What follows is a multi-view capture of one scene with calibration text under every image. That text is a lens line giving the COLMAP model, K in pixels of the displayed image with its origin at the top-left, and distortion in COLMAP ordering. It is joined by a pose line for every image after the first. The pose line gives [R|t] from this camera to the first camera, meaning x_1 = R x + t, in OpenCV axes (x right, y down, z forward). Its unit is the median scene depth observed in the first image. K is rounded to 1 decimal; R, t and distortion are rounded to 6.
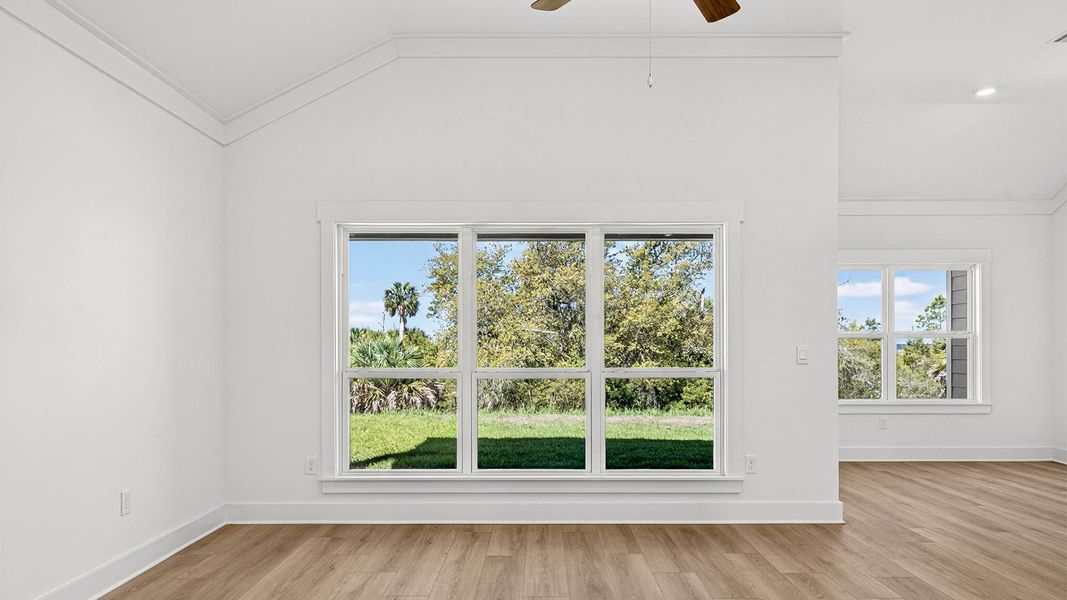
lens RADIAL K [[701.9, 0, 521.3], [0, 701.9, 341.2], [0, 0, 1]] dist [0.000694, -0.001367]
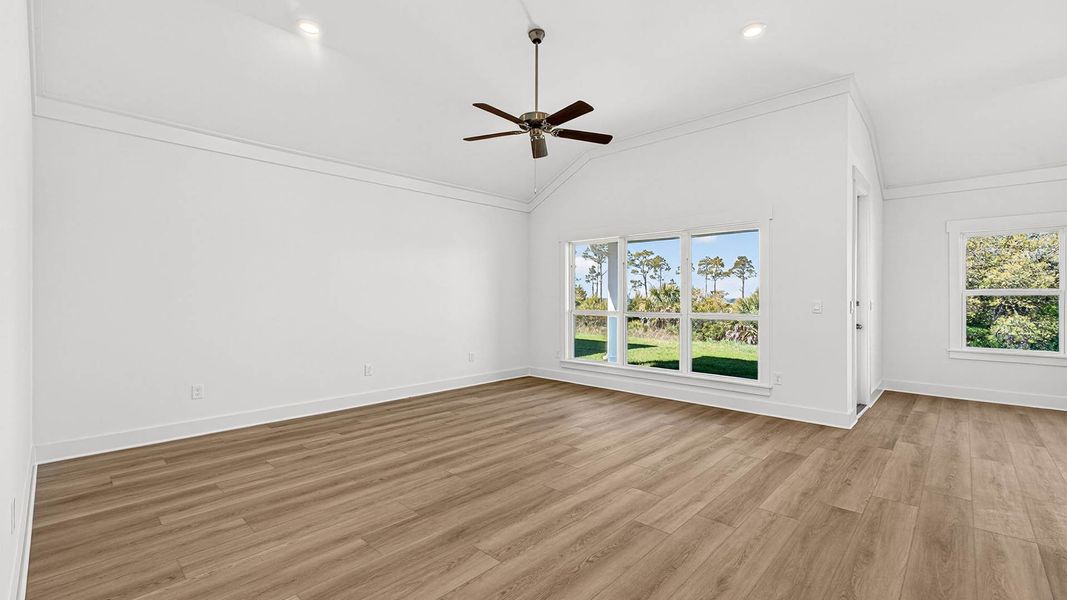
lens RADIAL K [[441.3, 0, 533.1], [0, 441.3, 304.8], [0, 0, 1]] dist [0.006253, -0.000226]
pose [[0.731152, 0.013098, -0.682089, 0.382275], [-0.000369, 0.999823, 0.018804, -0.001819], [0.682215, -0.013497, 0.731027, -0.040234]]
